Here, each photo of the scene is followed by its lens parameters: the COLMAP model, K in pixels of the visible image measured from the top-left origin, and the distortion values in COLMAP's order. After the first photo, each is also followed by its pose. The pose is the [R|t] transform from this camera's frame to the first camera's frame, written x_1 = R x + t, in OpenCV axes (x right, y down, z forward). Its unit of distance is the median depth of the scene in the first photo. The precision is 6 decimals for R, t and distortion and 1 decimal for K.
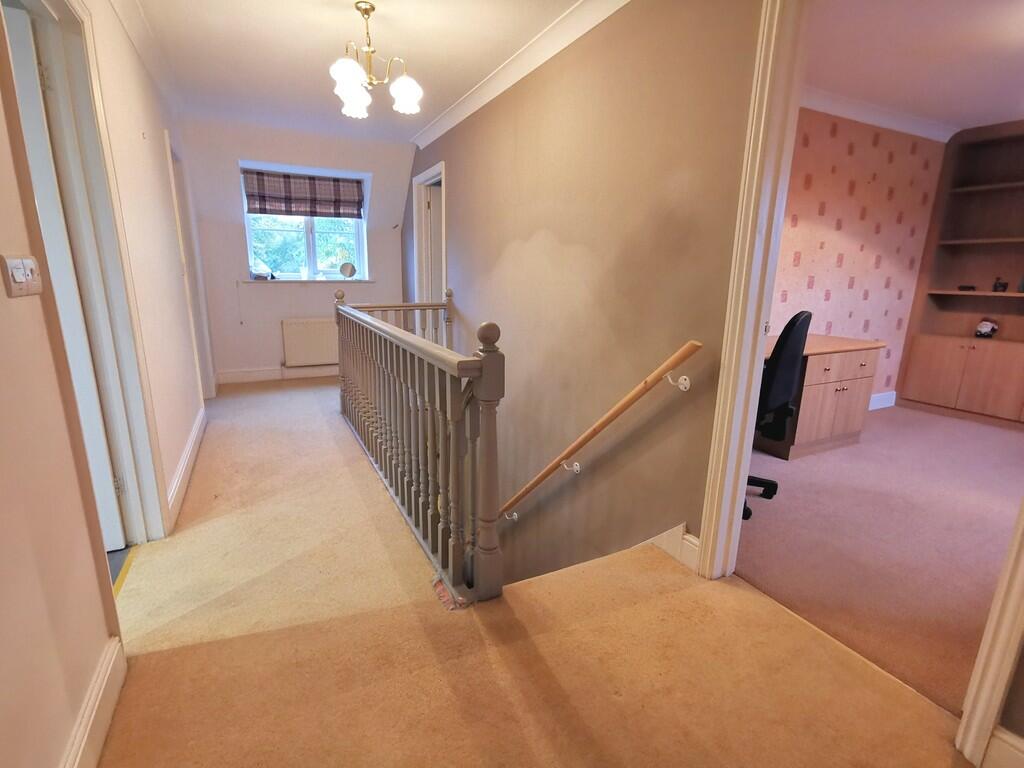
lens RADIAL K [[488.1, 0, 509.5], [0, 488.1, 391.7], [0, 0, 1]] dist [0.004238, 0.002900]
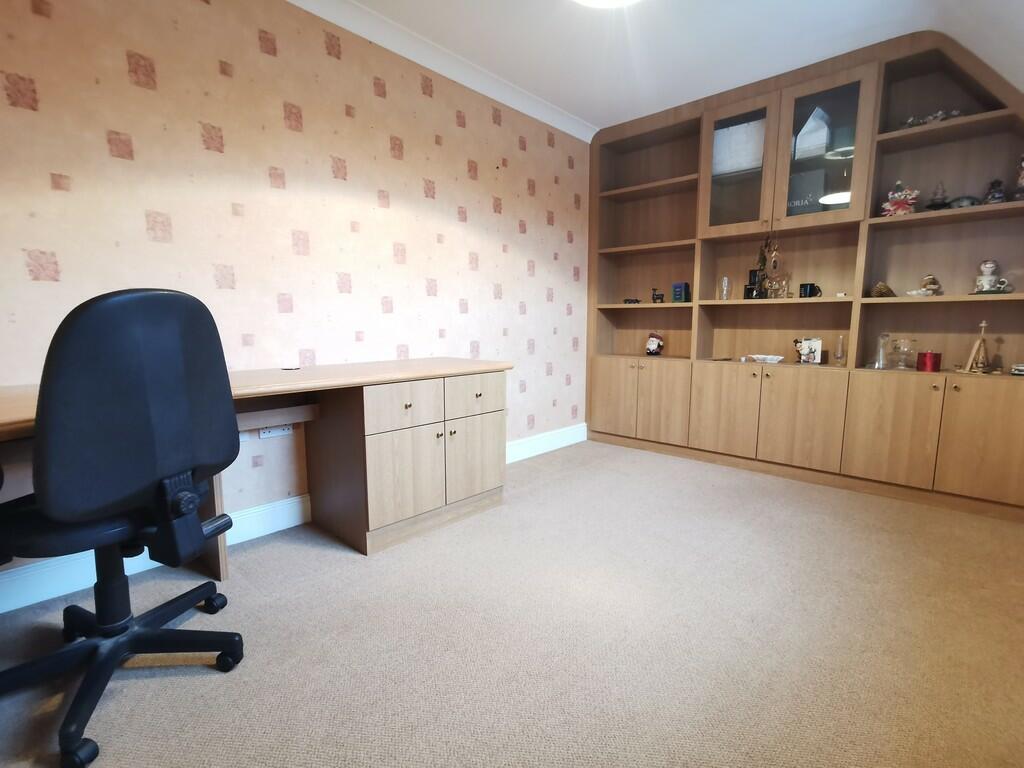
lens RADIAL K [[488.1, 0, 513.8], [0, 488.1, 377.8], [0, 0, 1]] dist [0.004238, 0.002900]
pose [[0.942111, -0.050357, 0.331500, 0.449439], [0.089699, 0.990476, -0.104462, -0.001119], [-0.323082, 0.128150, 0.937654, 0.270893]]
